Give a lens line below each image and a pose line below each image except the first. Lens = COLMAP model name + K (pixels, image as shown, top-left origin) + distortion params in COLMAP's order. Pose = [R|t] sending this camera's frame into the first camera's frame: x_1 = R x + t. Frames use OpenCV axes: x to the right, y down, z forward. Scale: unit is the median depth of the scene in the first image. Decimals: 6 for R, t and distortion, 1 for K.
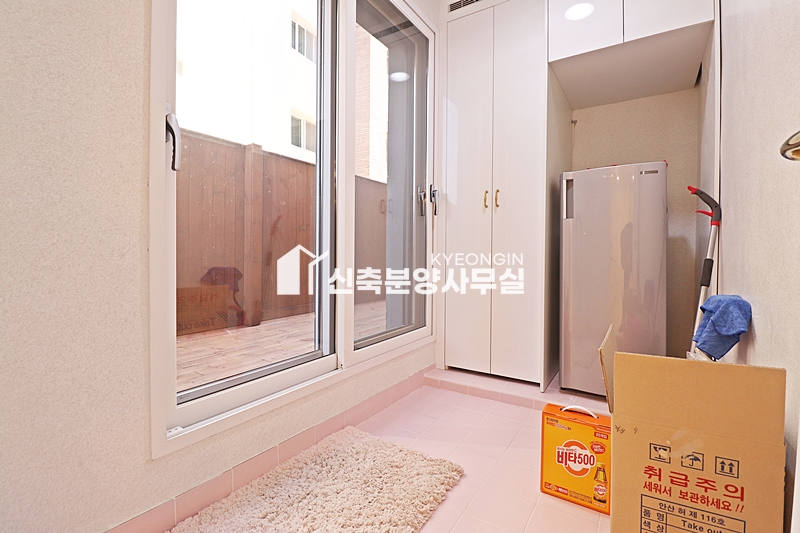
lens RADIAL K [[368.9, 0, 395.6], [0, 368.9, 265.1], [0, 0, 1]] dist [-0.012123, -0.004262]
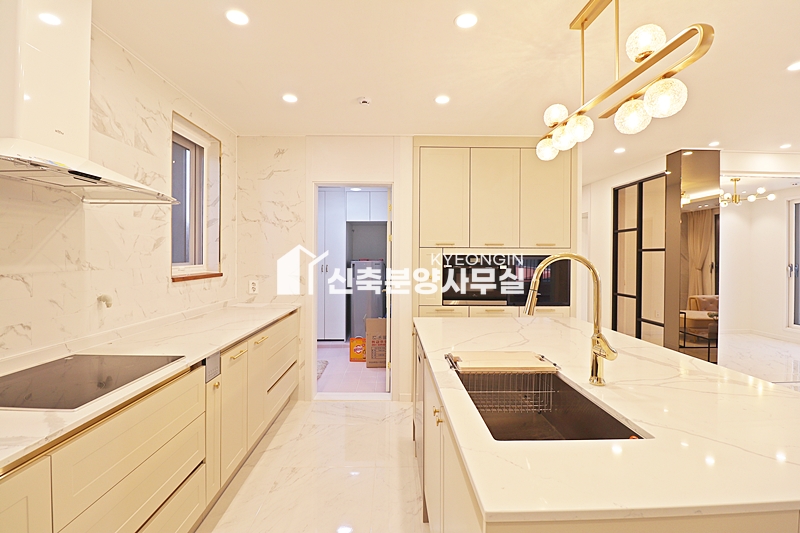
lens RADIAL K [[368.9, 0, 402.0], [0, 368.9, 260.7], [0, 0, 1]] dist [-0.012123, -0.004262]
pose [[0.827675, -0.014803, 0.561012, -0.976652], [0.023080, 0.999704, -0.007672, -0.281622], [-0.560733, 0.019298, 0.827772, -1.882520]]
